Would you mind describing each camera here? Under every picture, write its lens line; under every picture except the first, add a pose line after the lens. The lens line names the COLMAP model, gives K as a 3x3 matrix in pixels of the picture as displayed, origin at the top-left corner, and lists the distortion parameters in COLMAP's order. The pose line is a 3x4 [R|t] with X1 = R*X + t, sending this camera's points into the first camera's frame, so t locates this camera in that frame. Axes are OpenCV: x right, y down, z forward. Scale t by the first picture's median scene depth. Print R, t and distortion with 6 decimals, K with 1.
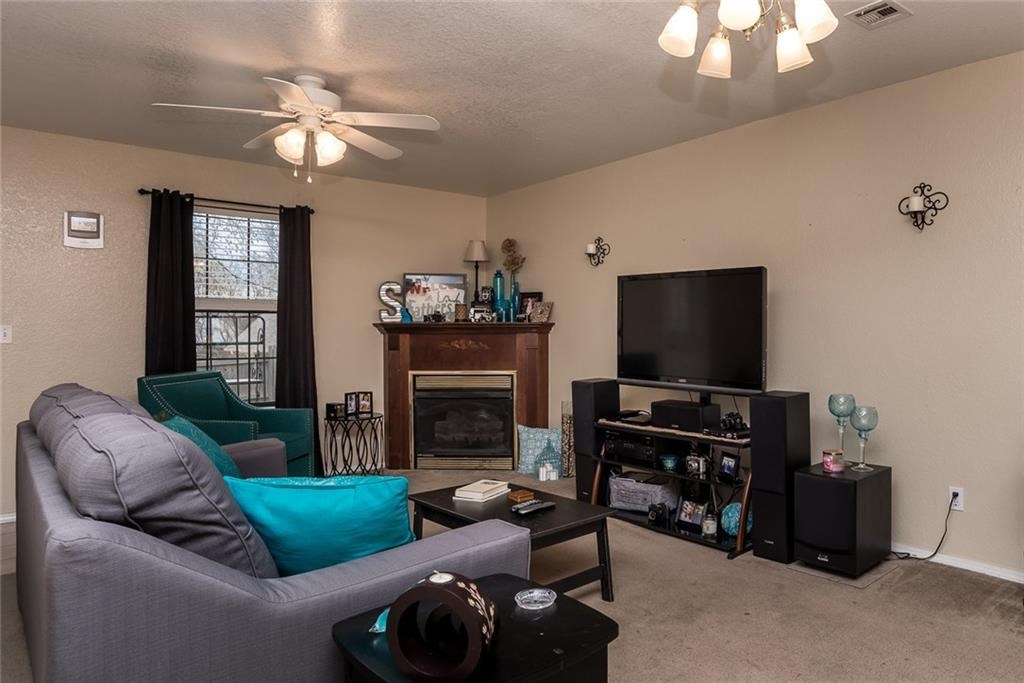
lens RADIAL K [[607.7, 0, 545.9], [0, 607.7, 324.6], [0, 0, 1]] dist [-0.017569, 0.000234]
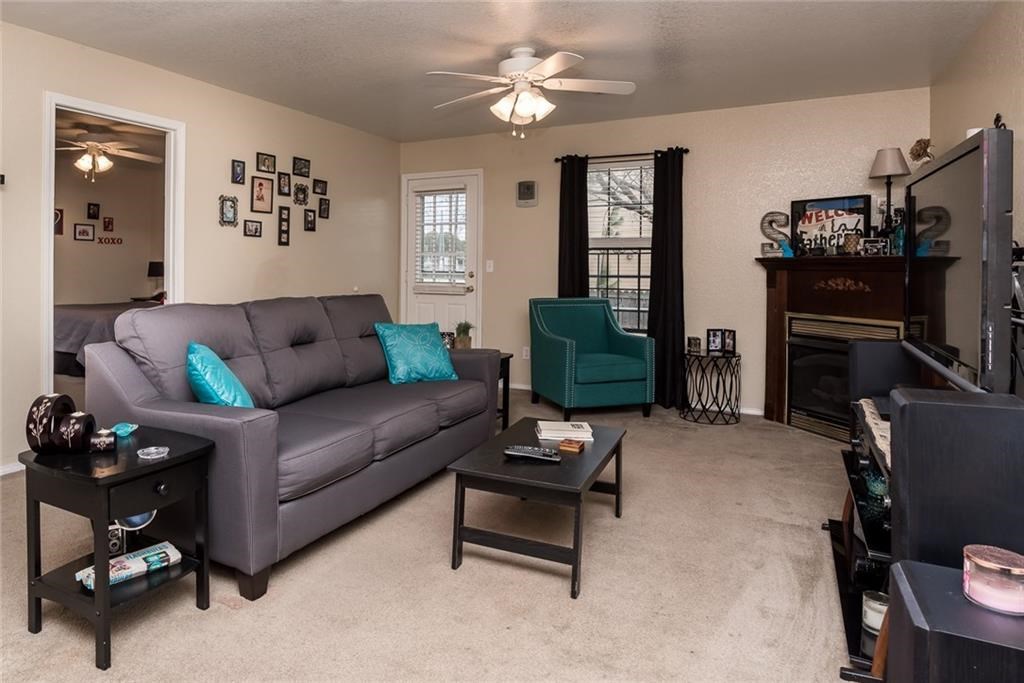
lens RADIAL K [[588.8, 0, 507.3], [0, 588.8, 265.6], [0, 0, 1]] dist [-0.002365, -0.000076]
pose [[0.439056, 0.004454, -0.898449, 0.381948], [0.000523, 0.999986, 0.005213, 0.004470], [0.898459, -0.002759, 0.439048, 0.278958]]
